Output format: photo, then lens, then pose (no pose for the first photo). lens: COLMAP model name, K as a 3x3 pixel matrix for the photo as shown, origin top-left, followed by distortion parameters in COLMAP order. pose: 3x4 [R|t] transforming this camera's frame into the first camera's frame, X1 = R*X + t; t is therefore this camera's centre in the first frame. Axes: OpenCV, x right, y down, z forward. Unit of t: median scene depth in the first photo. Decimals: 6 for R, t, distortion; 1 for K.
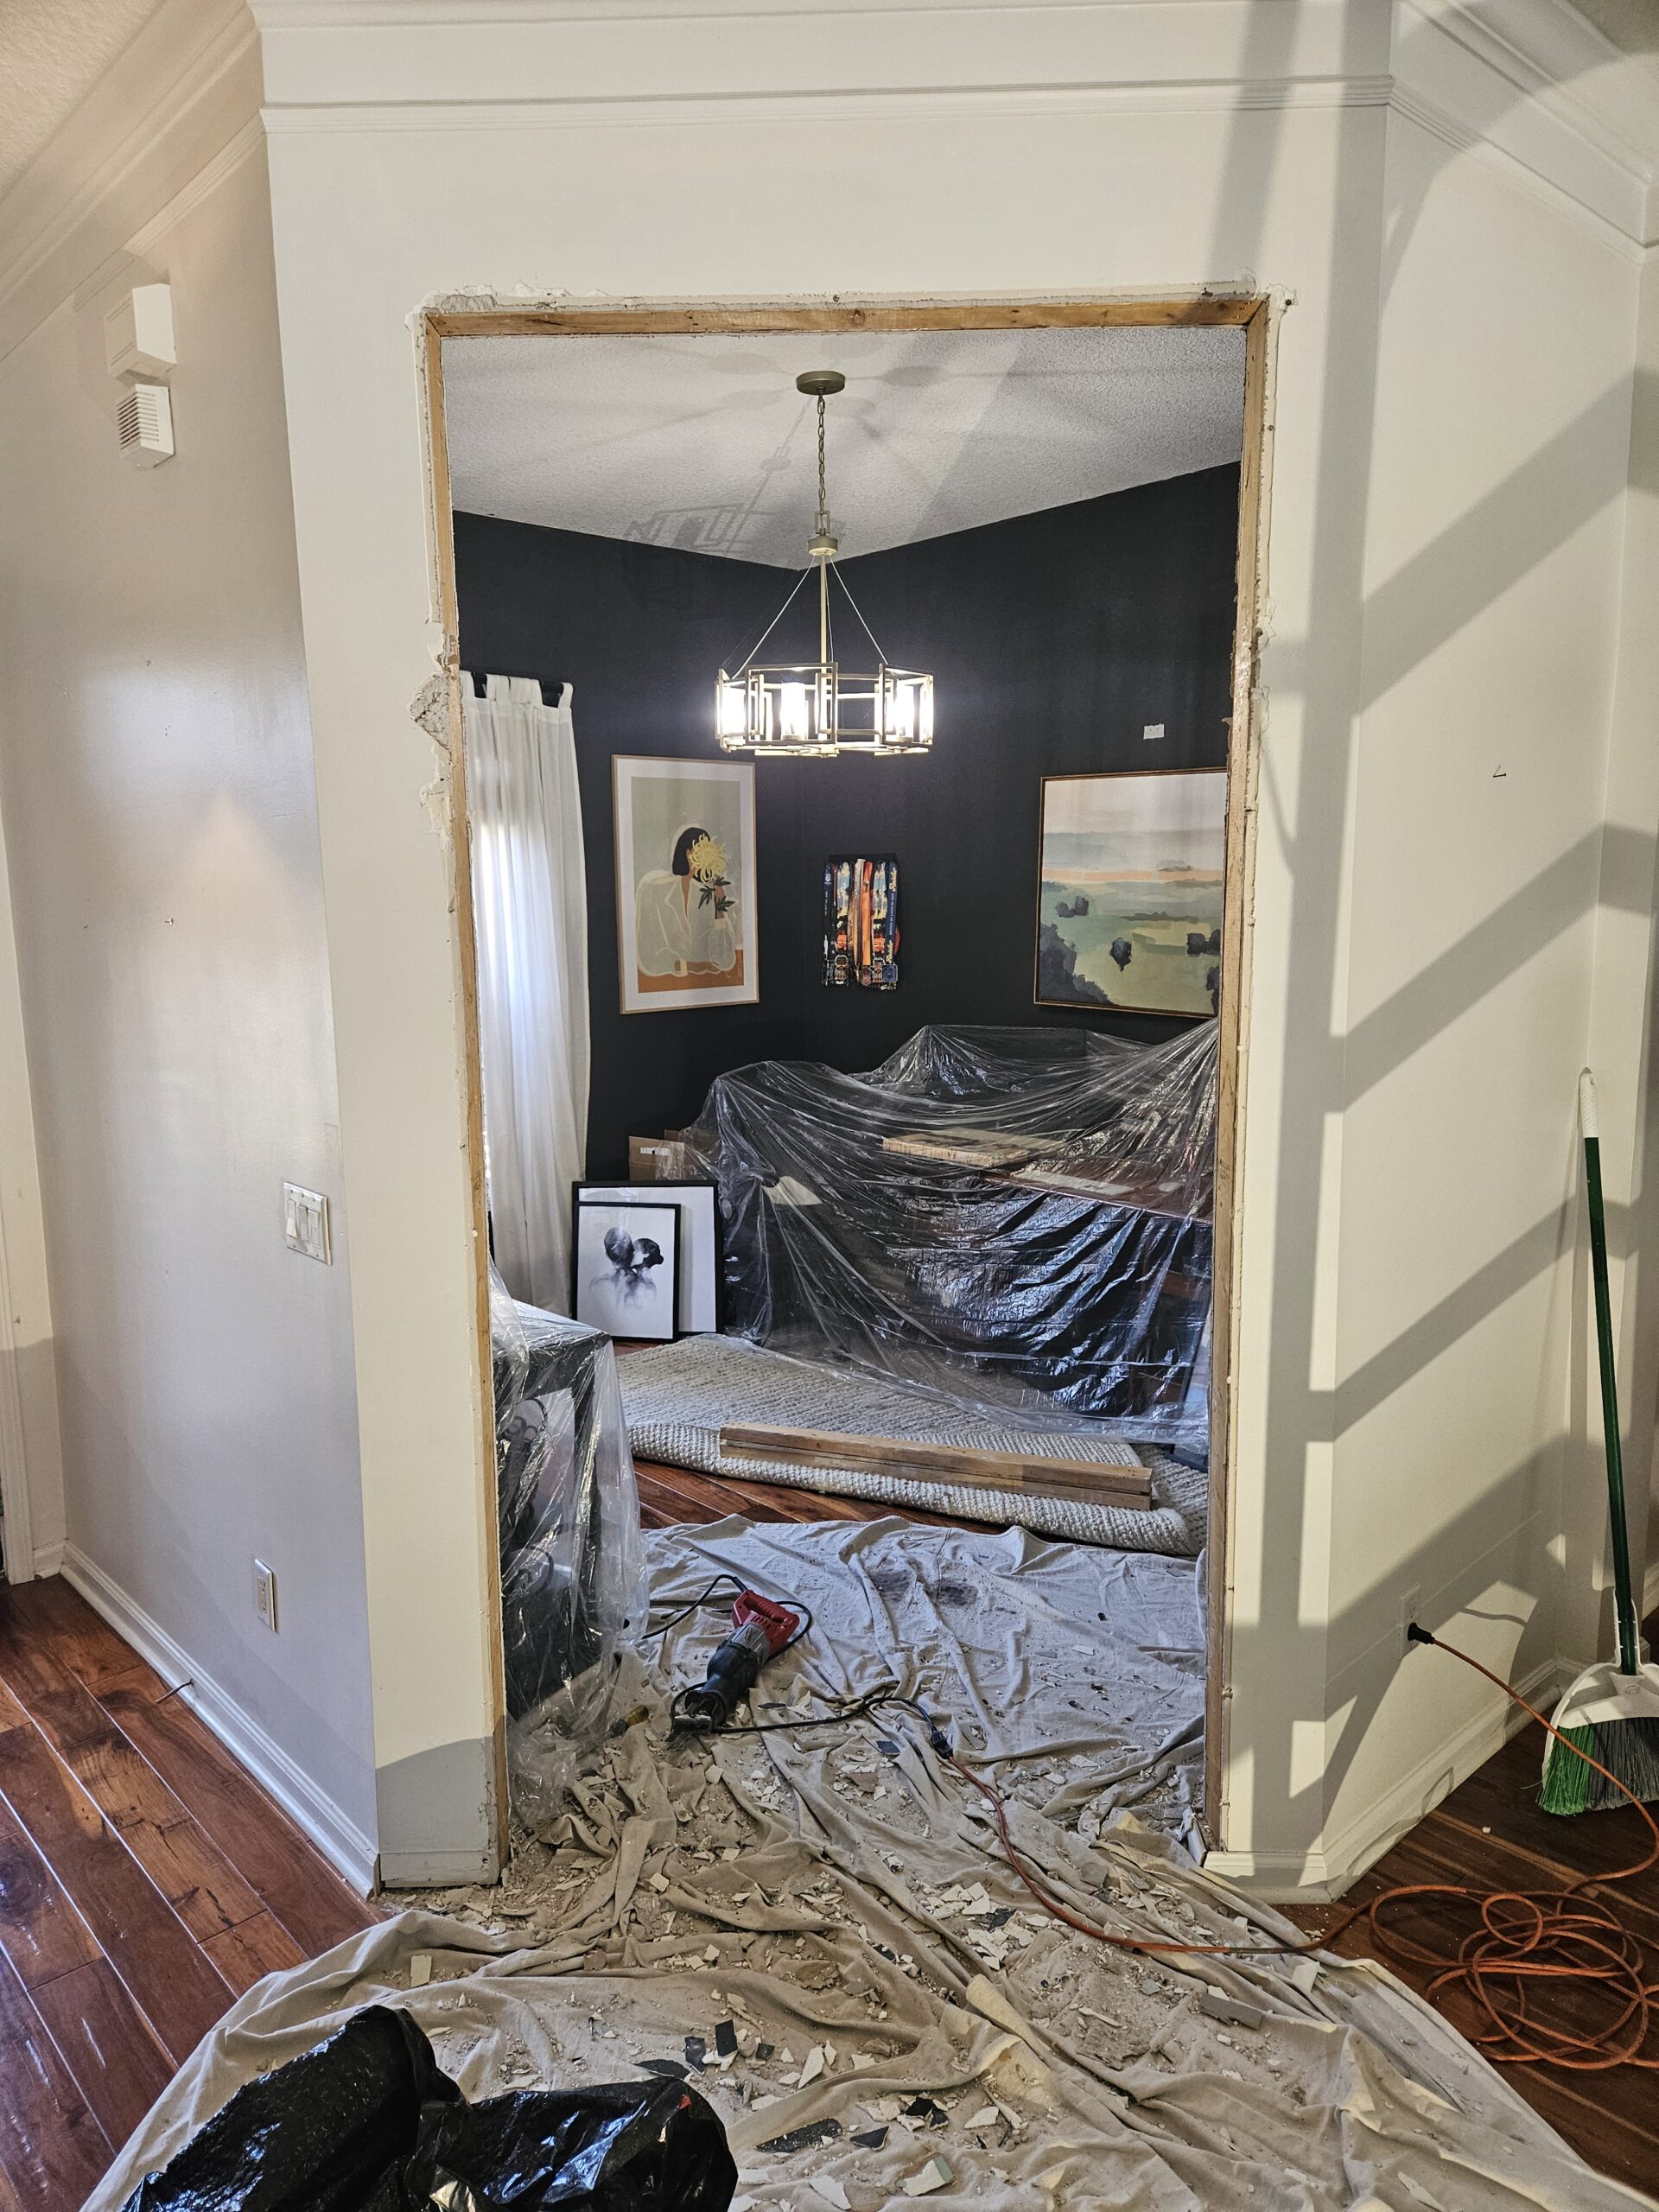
lens RADIAL K [[1504.5, 0, 829.5], [0, 1504.5, 1106.0], [0, 0, 1]] dist [0.062103, -0.070197]
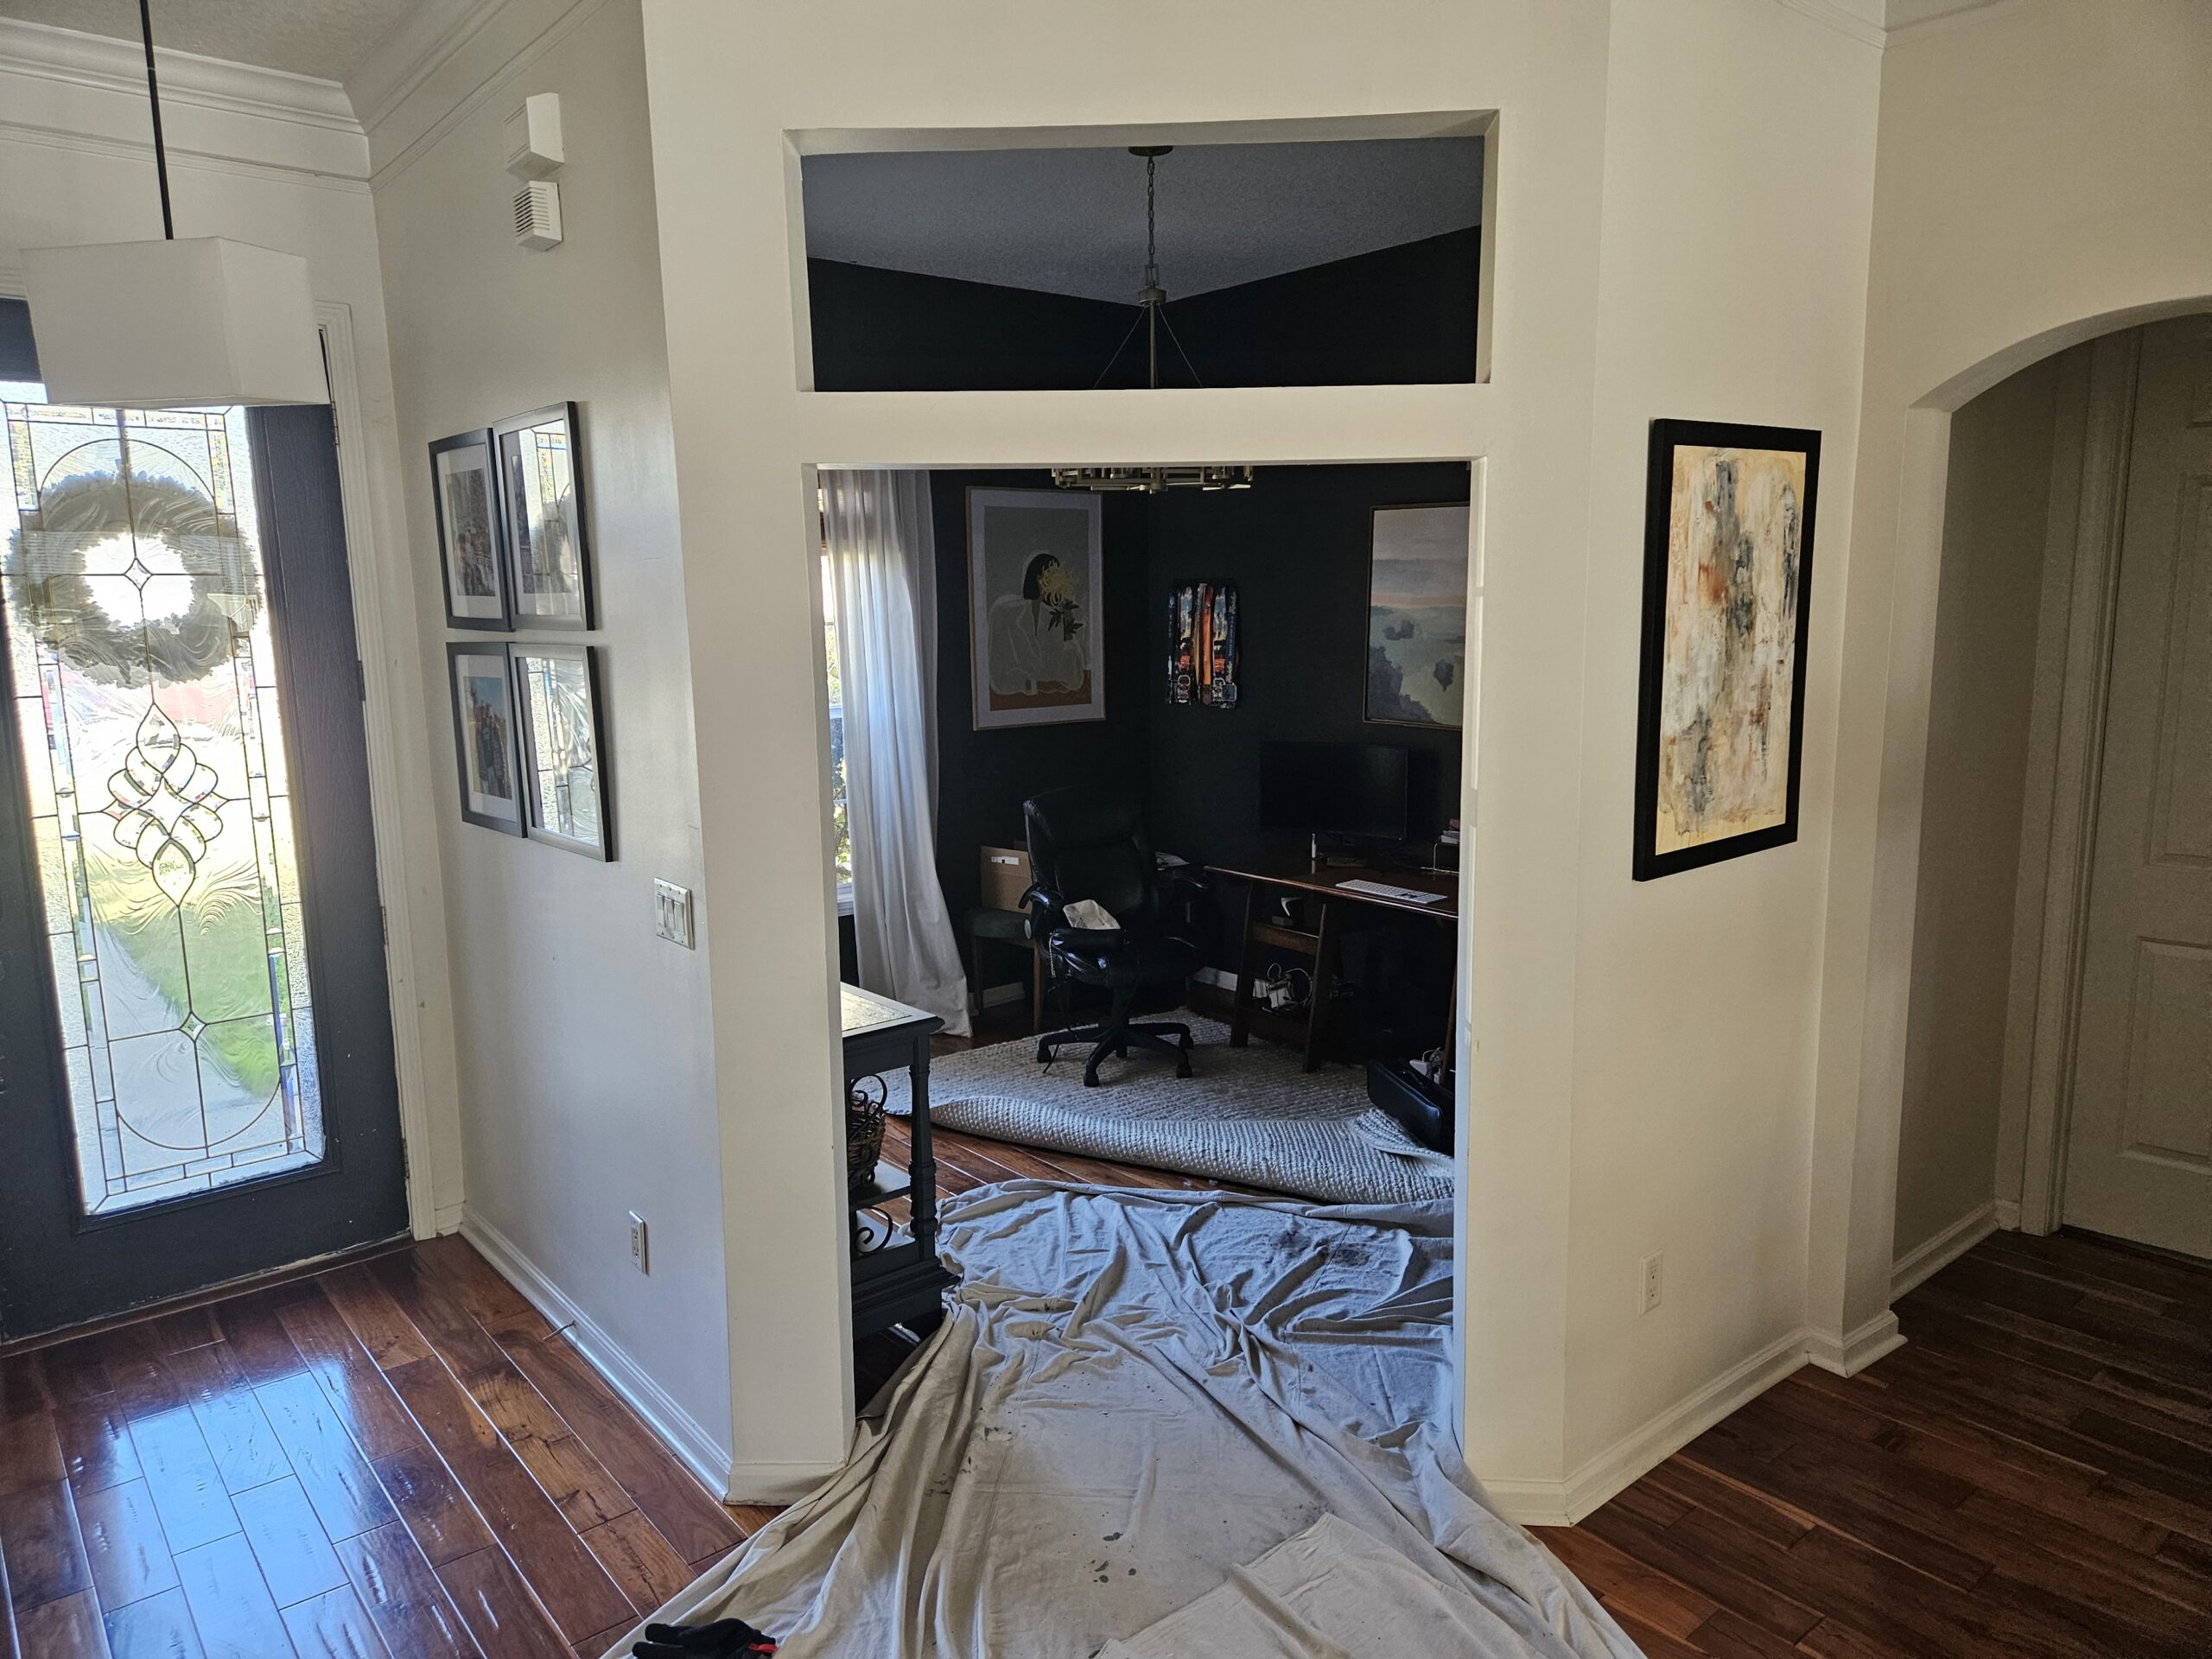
lens RADIAL K [[1499.5, 0, 1137.4], [0, 1499.5, 830.8], [0, 0, 1]] dist [0.066420, -0.077446]
pose [[0.999029, 0.006083, -0.043642, 0.043053], [-0.005792, 0.999960, 0.006792, 0.003460], [0.043682, -0.006532, 0.999024, -0.098326]]
